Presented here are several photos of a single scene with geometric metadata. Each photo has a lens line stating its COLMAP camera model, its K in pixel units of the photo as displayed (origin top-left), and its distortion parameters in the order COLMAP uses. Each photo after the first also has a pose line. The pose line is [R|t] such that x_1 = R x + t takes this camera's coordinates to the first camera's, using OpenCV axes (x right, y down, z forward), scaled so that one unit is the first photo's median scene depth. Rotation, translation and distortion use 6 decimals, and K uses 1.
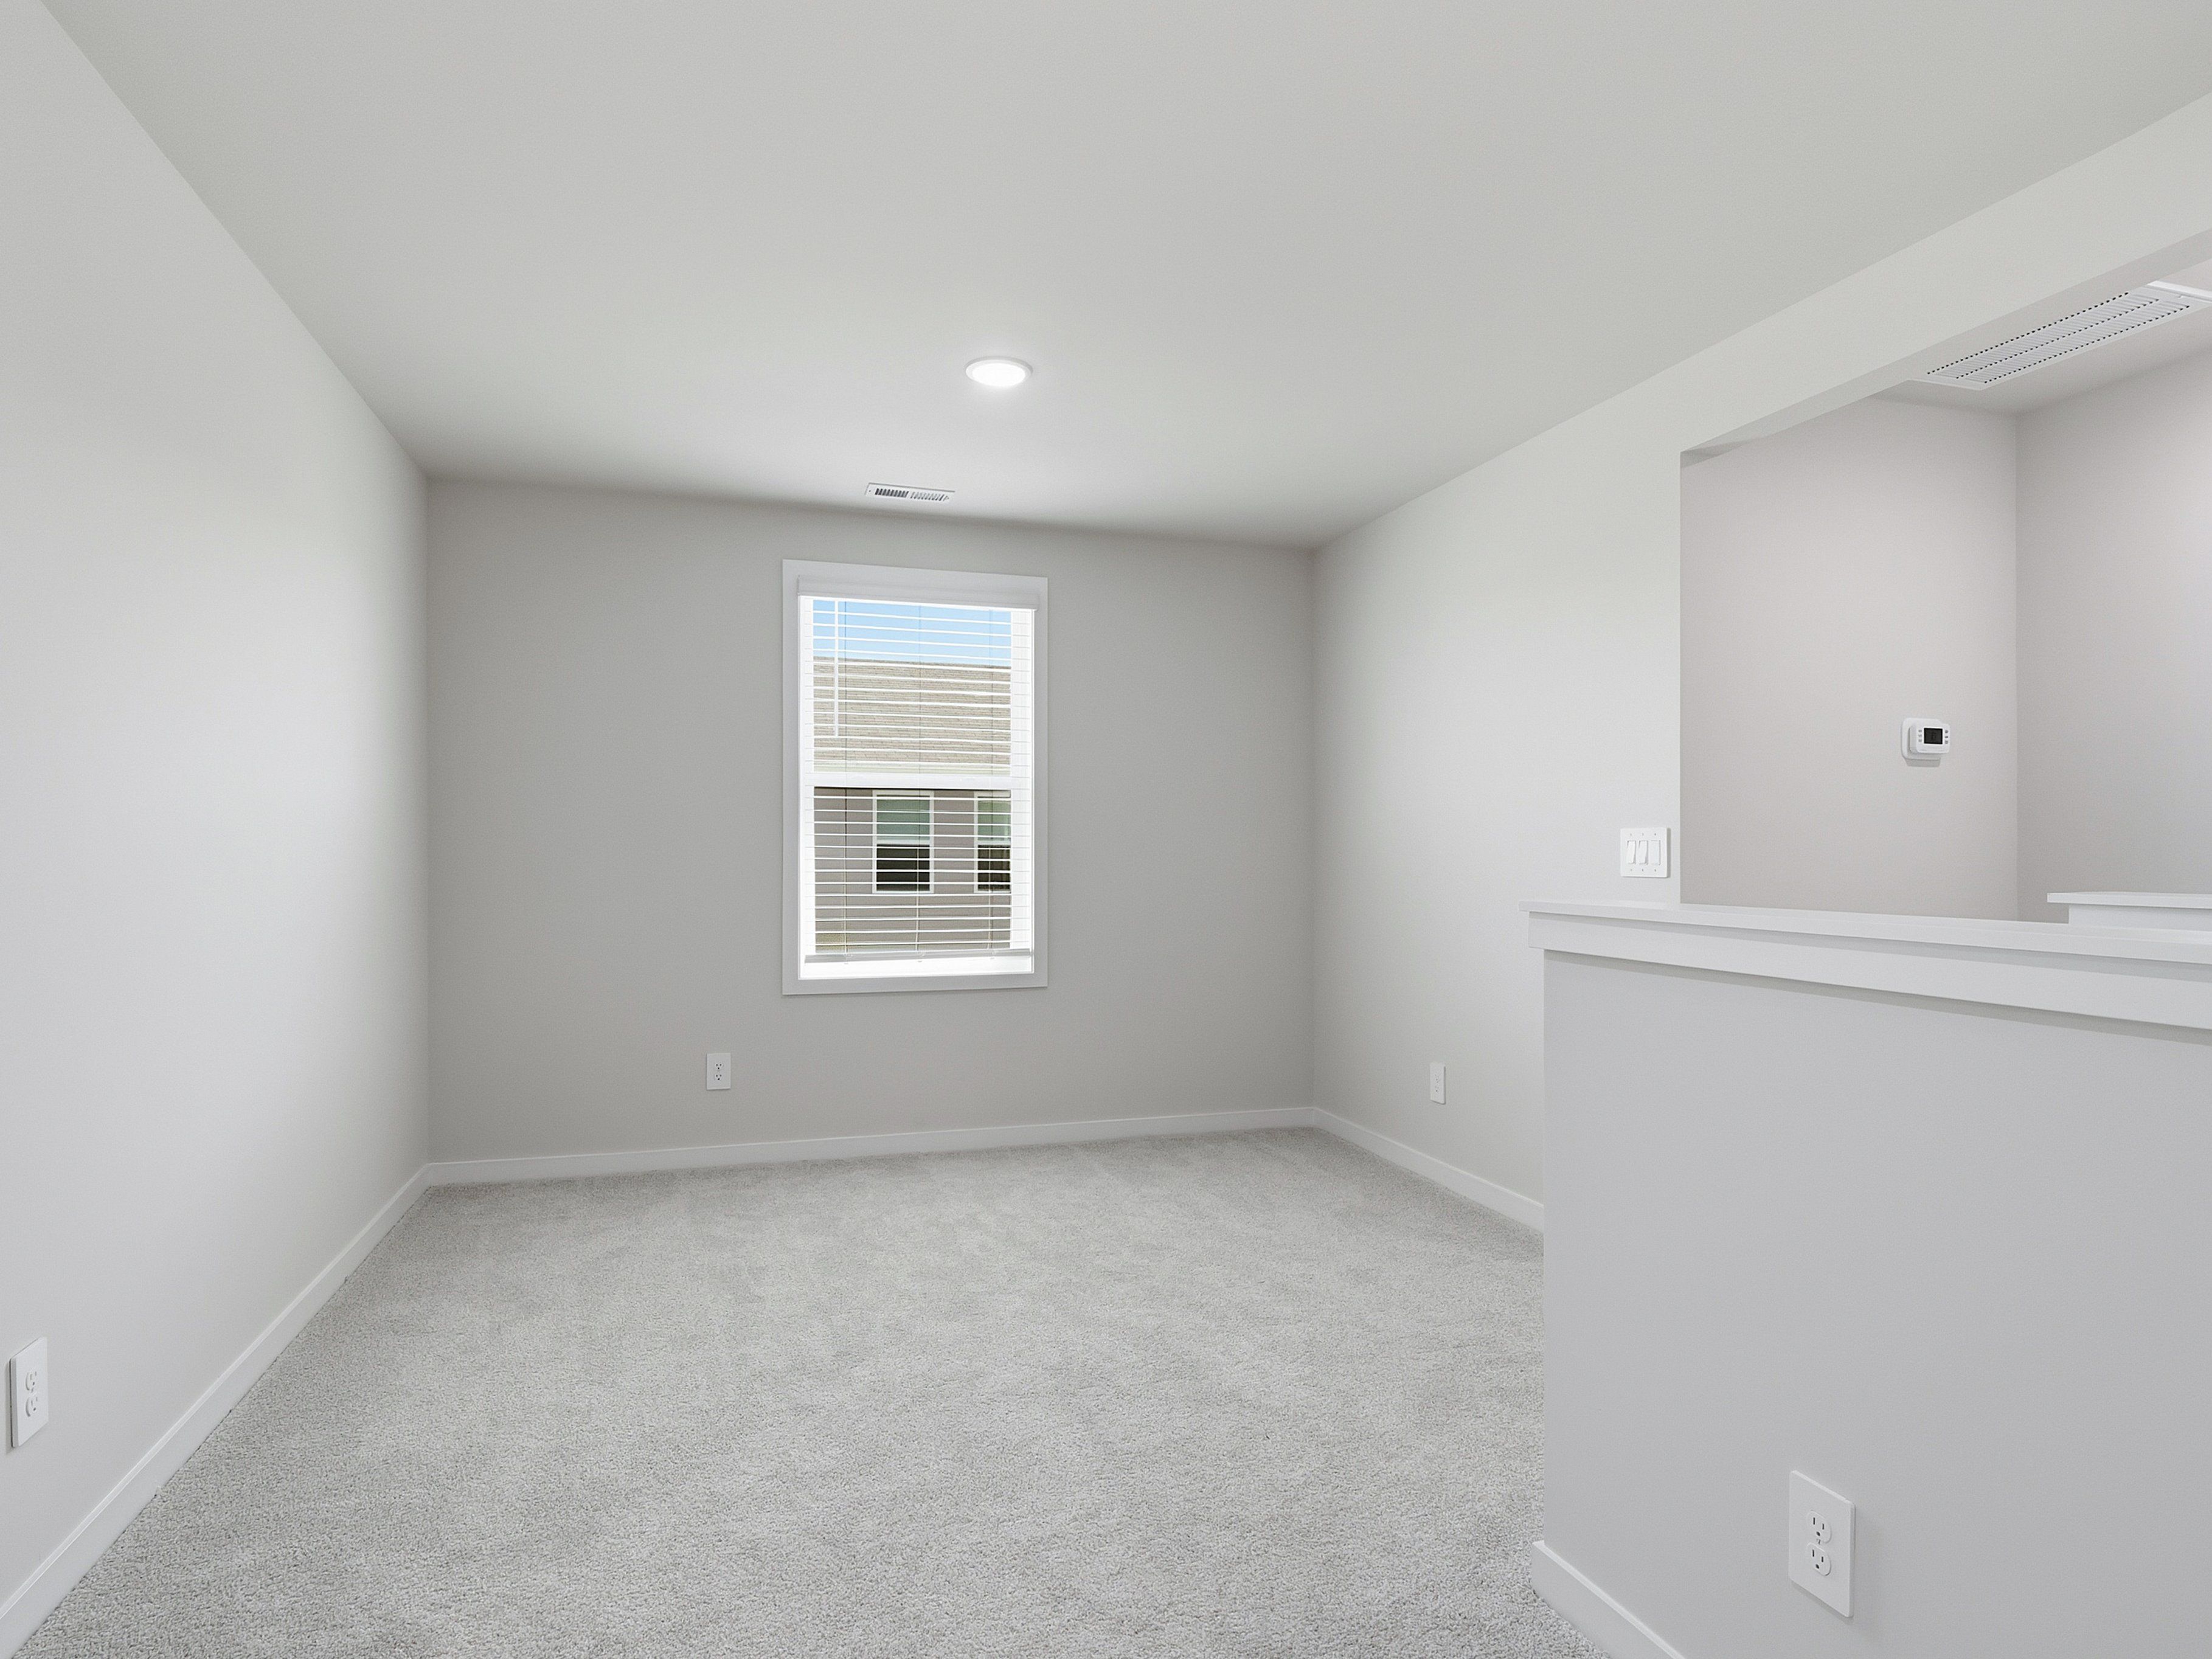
lens RADIAL K [[1209.5, 0, 1117.0], [0, 1209.5, 834.9], [0, 0, 1]] dist [-0.006808, -0.006185]
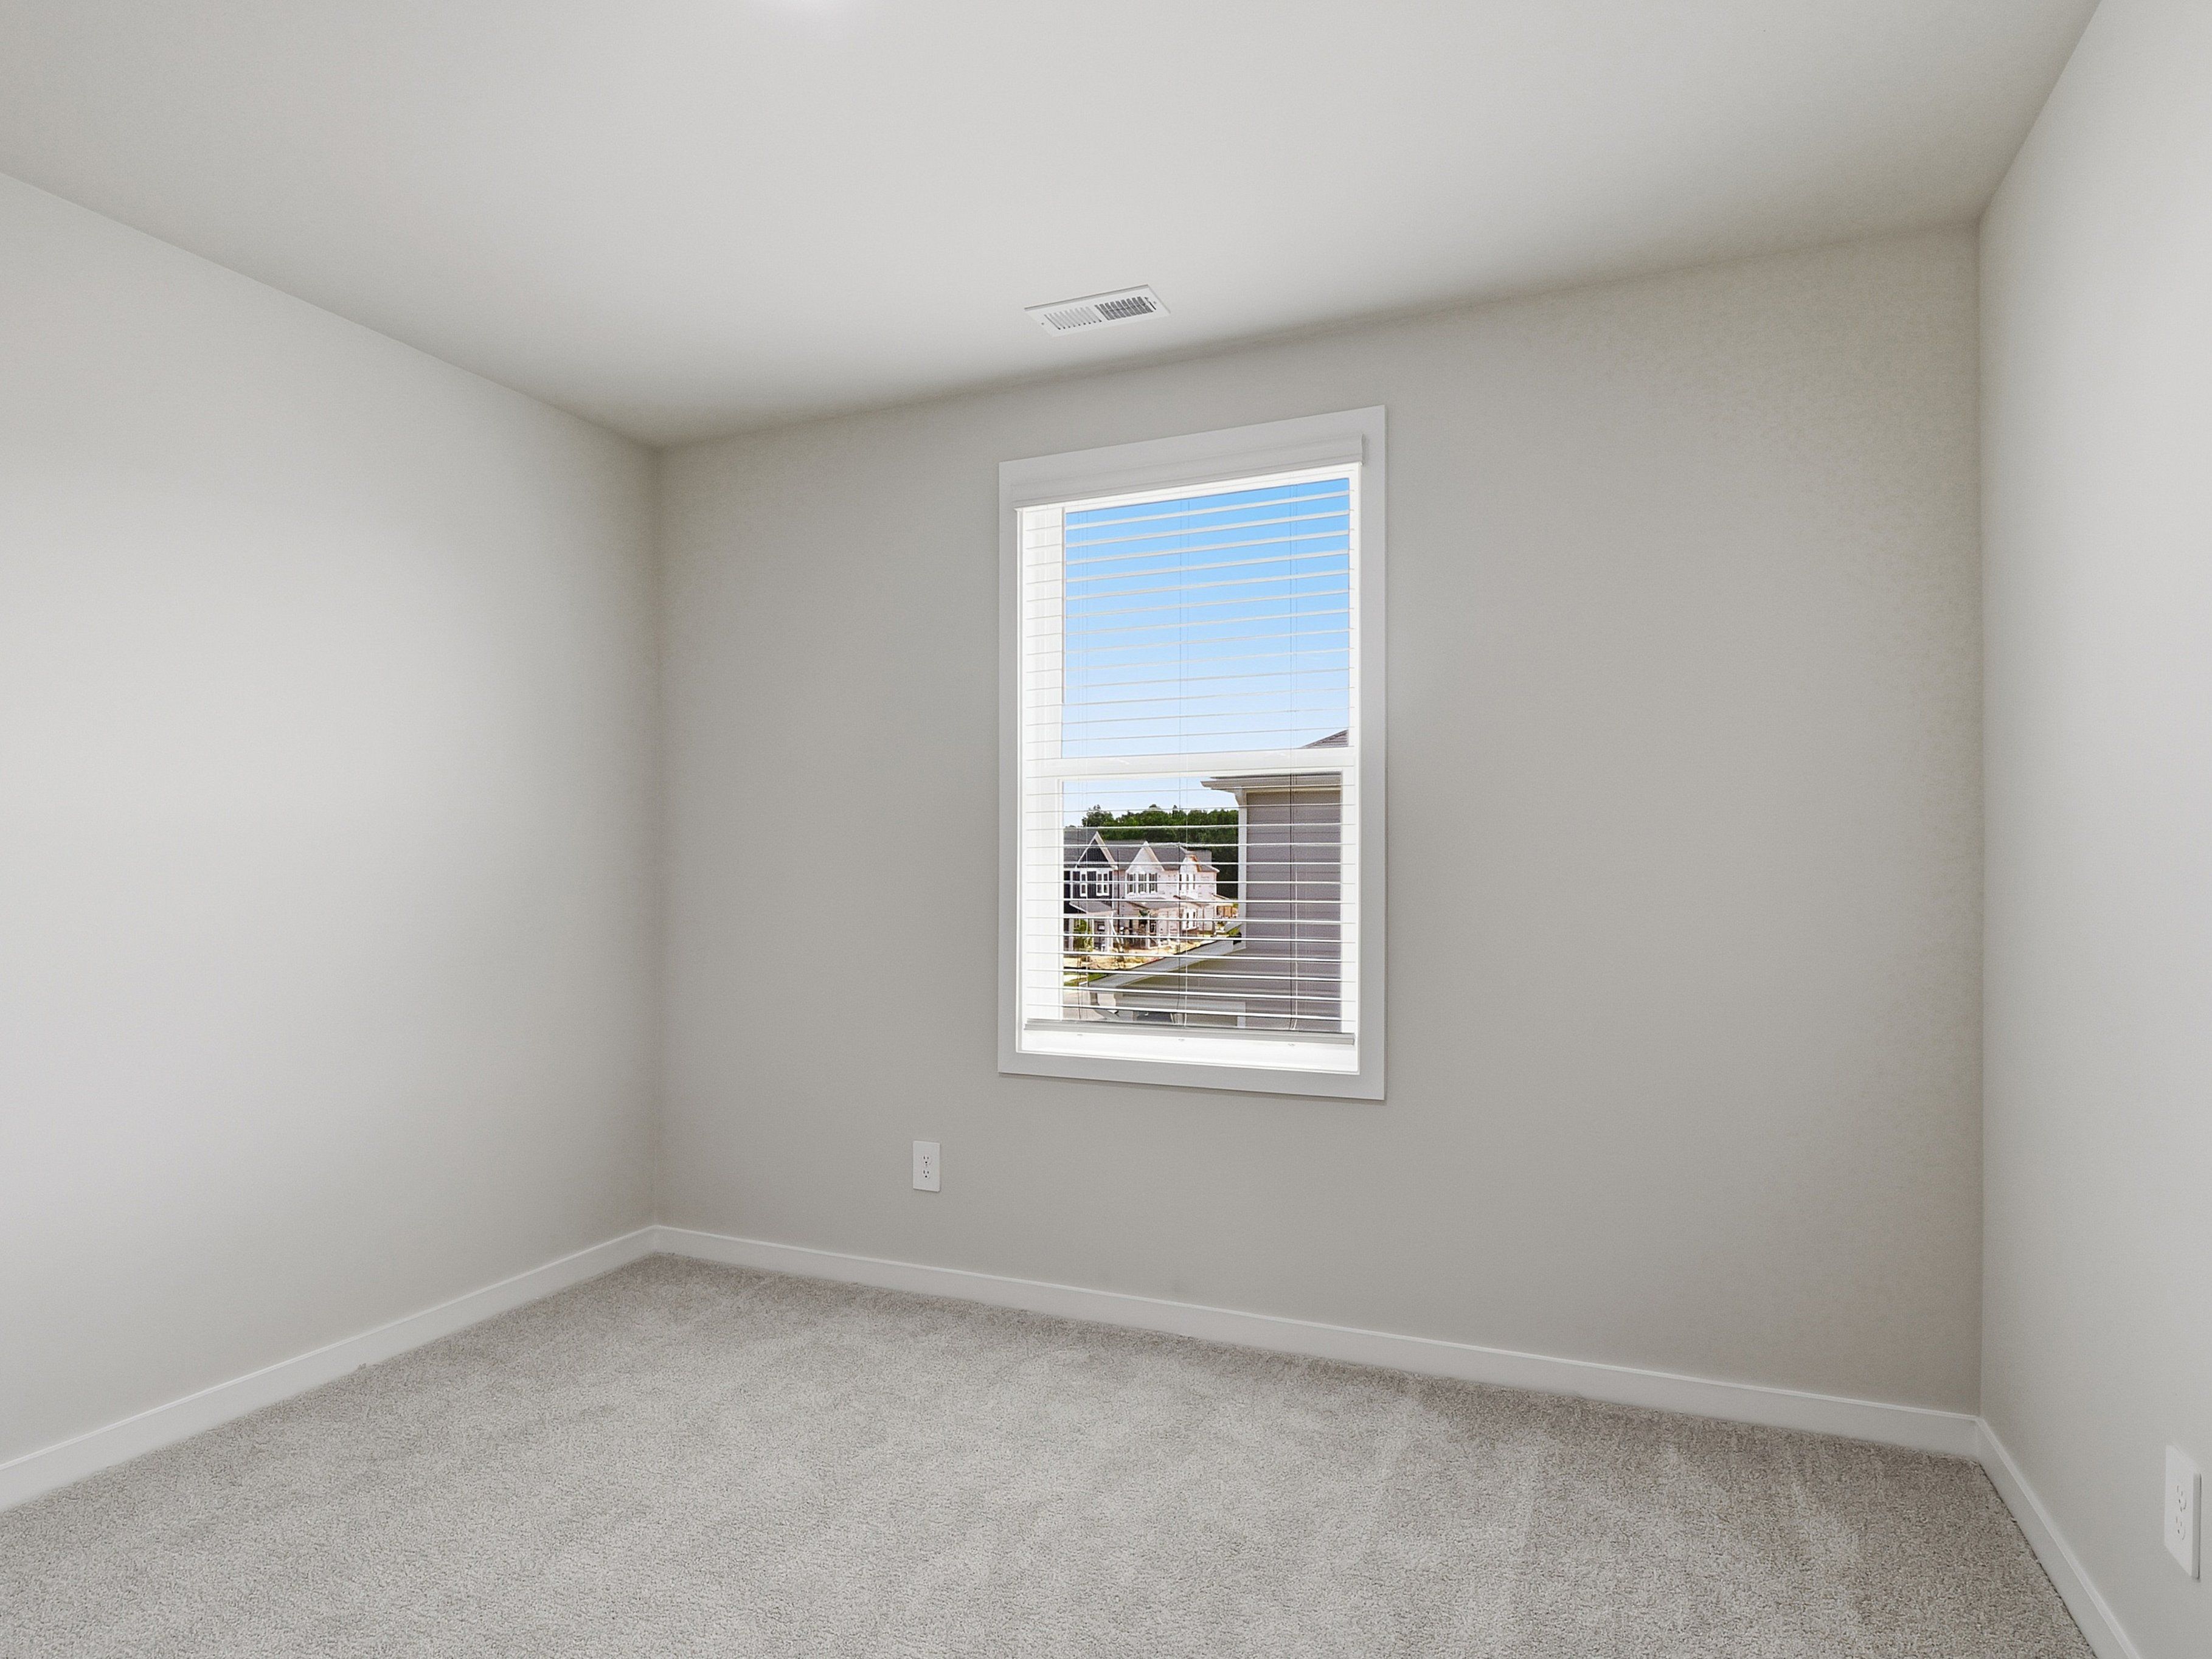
lens RADIAL K [[1209.5, 0, 1100.8], [0, 1209.5, 887.8], [0, 0, 1]] dist [-0.006808, -0.006185]
pose [[0.771036, 0.003506, -0.636782, 0.221042], [0.007510, 0.999865, 0.014598, 0.012544], [0.636748, -0.016038, 0.770906, 0.481000]]
